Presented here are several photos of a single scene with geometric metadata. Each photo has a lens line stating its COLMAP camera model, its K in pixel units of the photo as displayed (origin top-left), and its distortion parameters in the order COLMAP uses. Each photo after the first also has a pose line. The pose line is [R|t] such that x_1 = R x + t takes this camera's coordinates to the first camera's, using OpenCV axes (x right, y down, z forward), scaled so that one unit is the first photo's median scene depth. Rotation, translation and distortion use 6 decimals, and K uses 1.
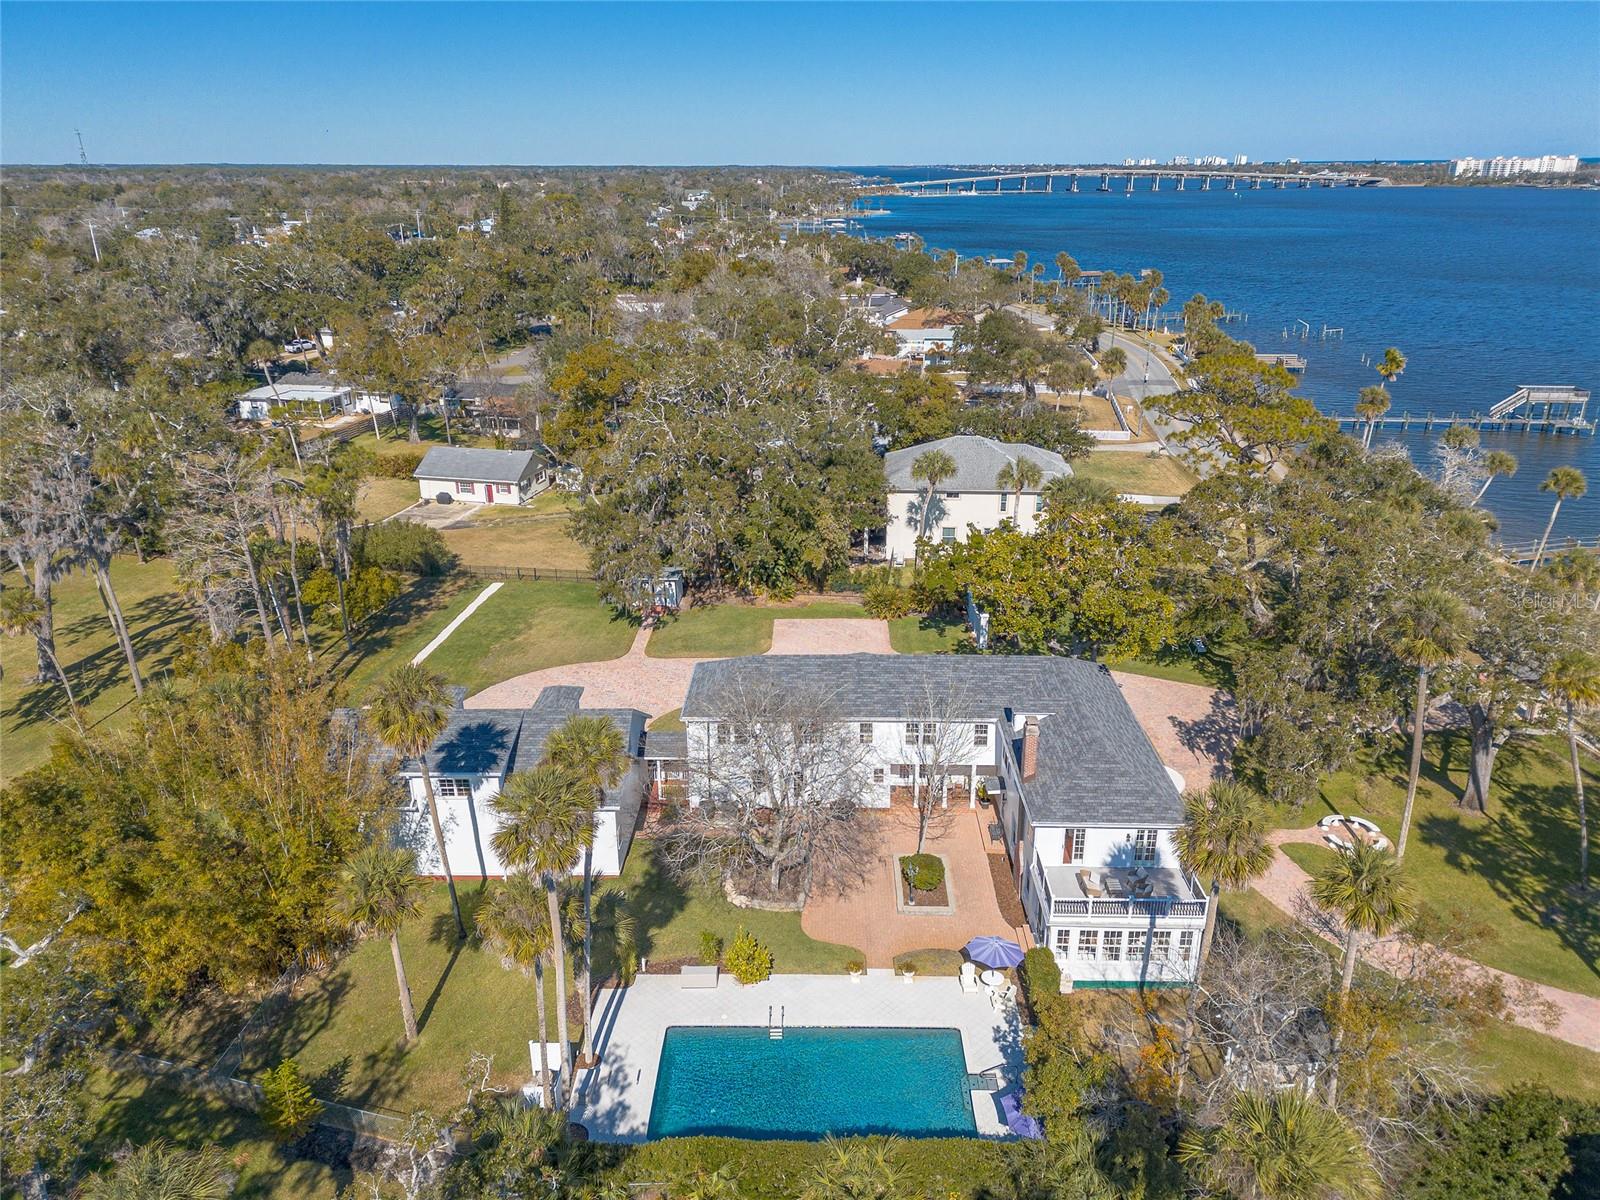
lens RADIAL K [[1142.0, 0, 800.0], [0, 1142.0, 600.0], [0, 0, 1]] dist [0.015707, -0.001582]
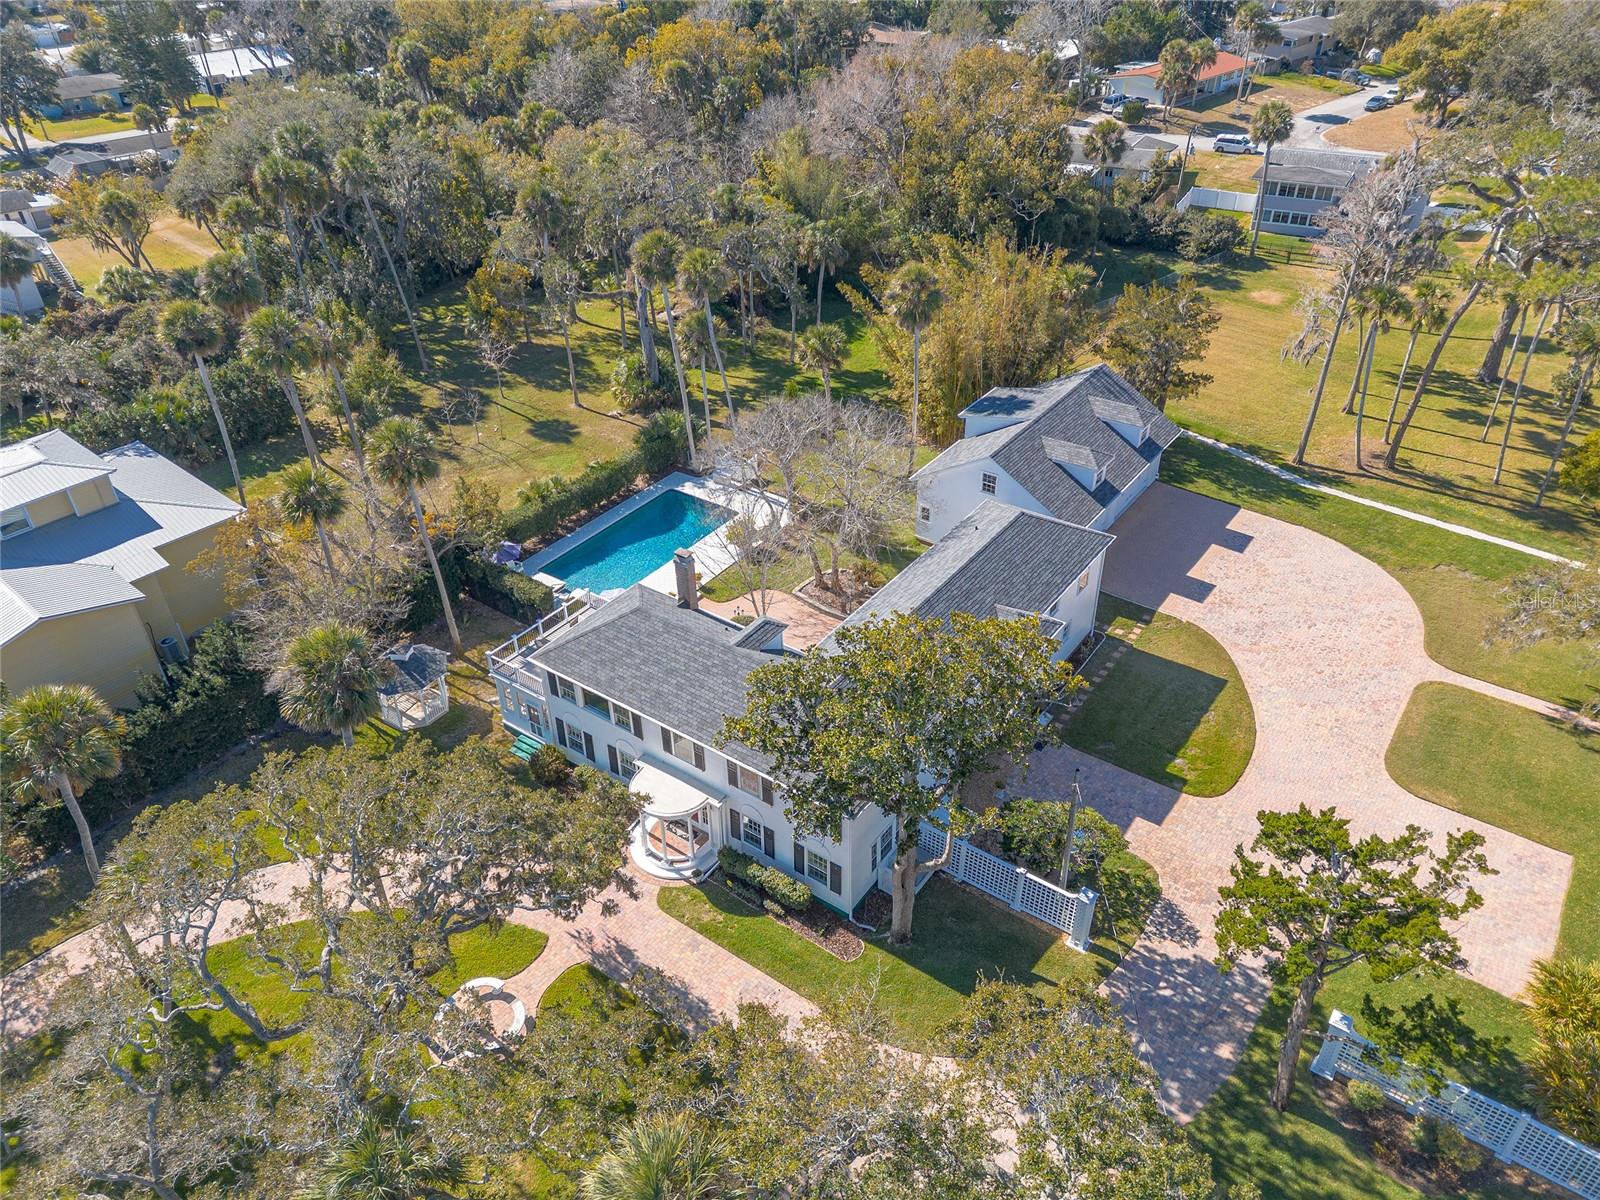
lens RADIAL K [[1121.8, 0, 800.0], [0, 1121.8, 600.0], [0, 0, 1]] dist [0.026497, -0.002018]
pose [[-0.560108, 0.487897, -0.669503, 0.695293], [-0.272573, 0.654633, 0.705095, -0.489379], [0.782293, 0.577418, -0.233678, 1.127792]]
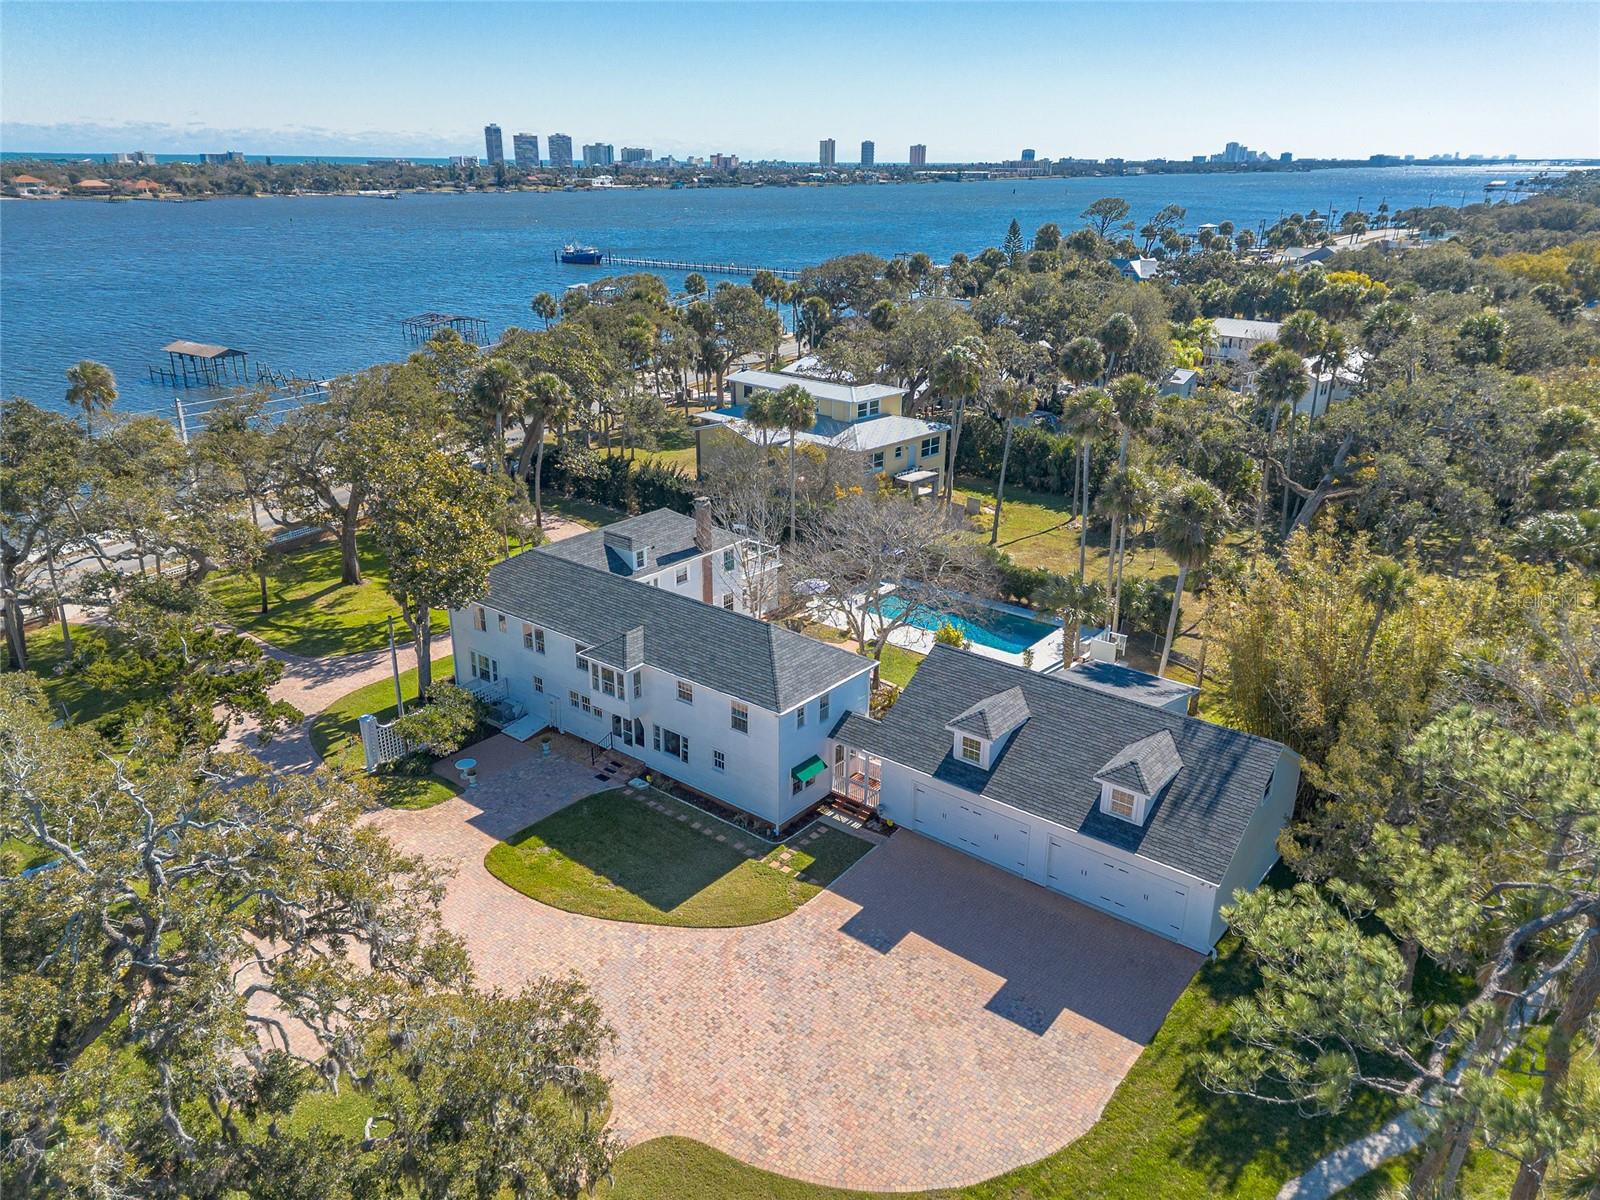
lens RADIAL K [[1142.0, 0, 800.0], [0, 1142.0, 600.0], [0, 0, 1]] dist [0.015707, -0.001582]
pose [[-0.799883, -0.212386, 0.561319, -0.526415], [0.211869, 0.775141, 0.595204, -0.460987], [-0.561514, 0.595019, -0.575025, 1.478434]]
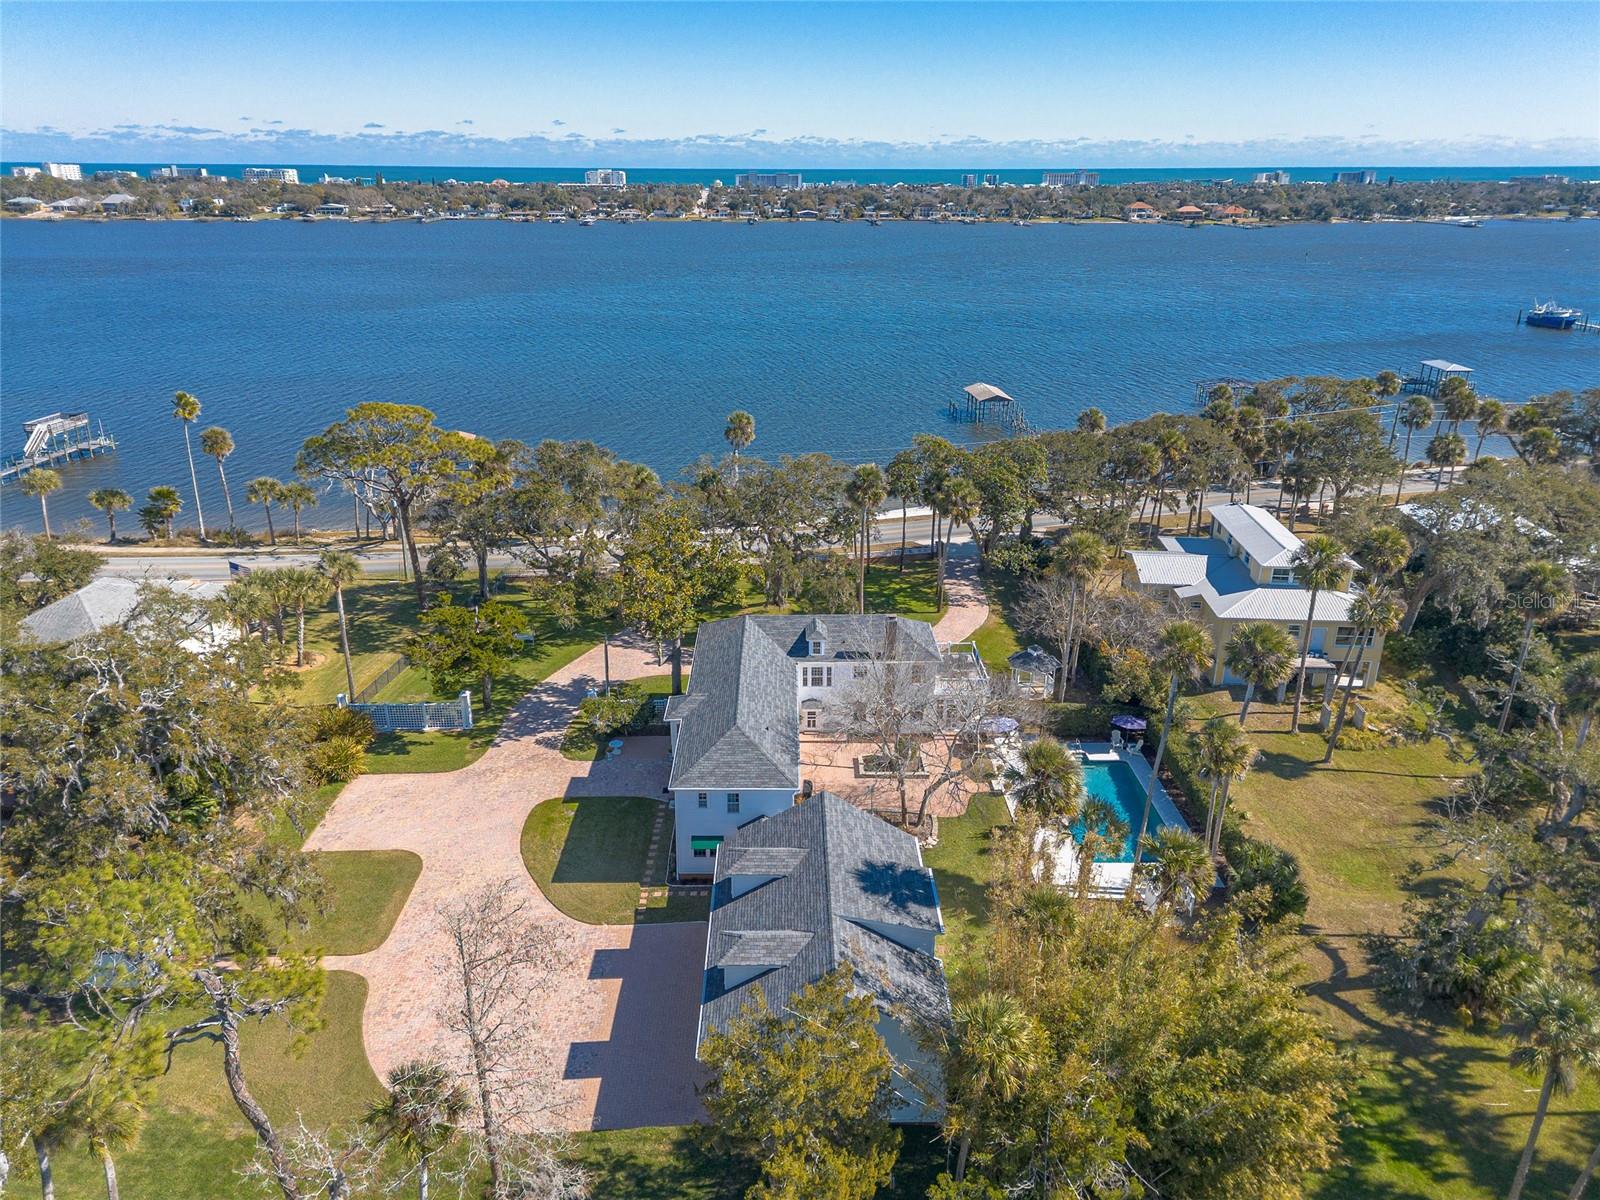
lens RADIAL K [[1121.8, 0, 800.0], [0, 1121.8, 600.0], [0, 0, 1]] dist [0.026497, -0.002018]
pose [[-0.044063, -0.348266, 0.936360, -0.976270], [0.351862, 0.871803, 0.340813, -0.385486], [-0.935014, 0.344486, 0.084127, 0.835365]]
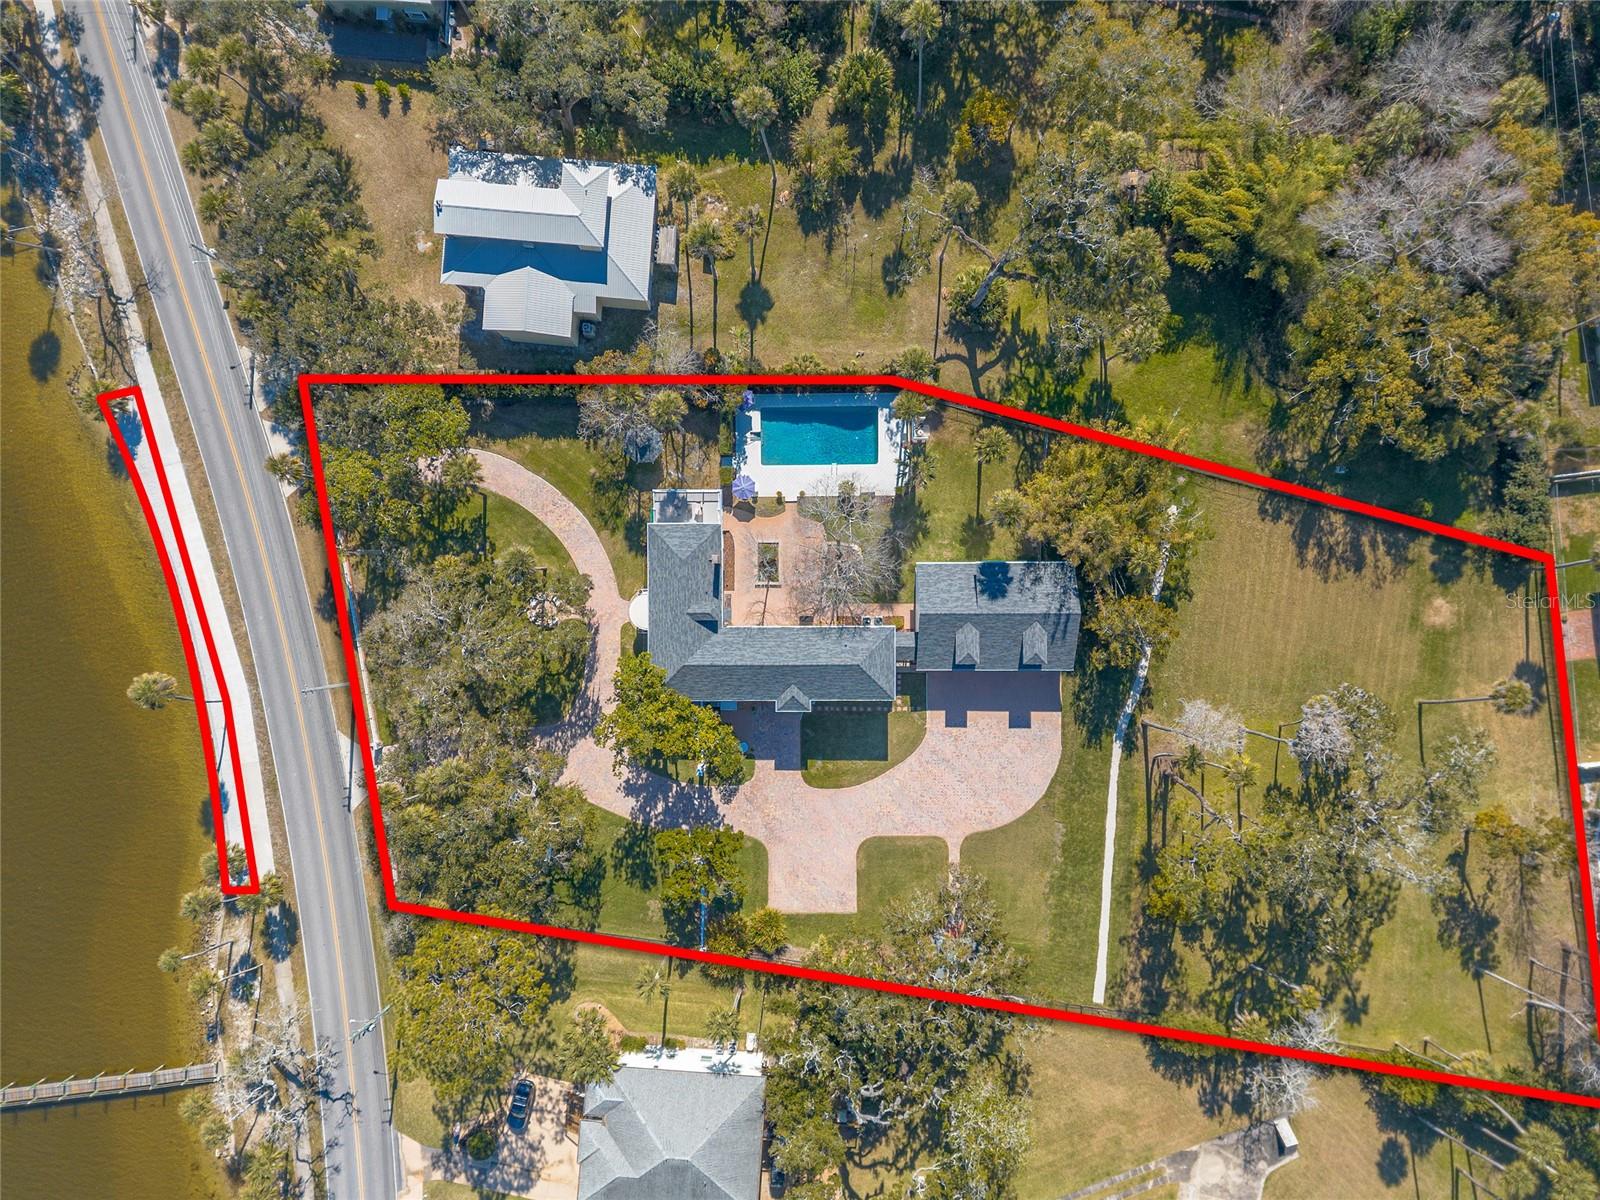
lens RADIAL K [[1113.5, 0, 800.0], [0, 1113.5, 600.0], [0, 0, 1]] dist [0.059004, -0.002464]
pose [[-0.999192, 0.034809, 0.020106, 0.011027], [0.006057, -0.364085, 0.931346, -1.524419], [0.039739, 0.930715, 0.363580, 0.292295]]
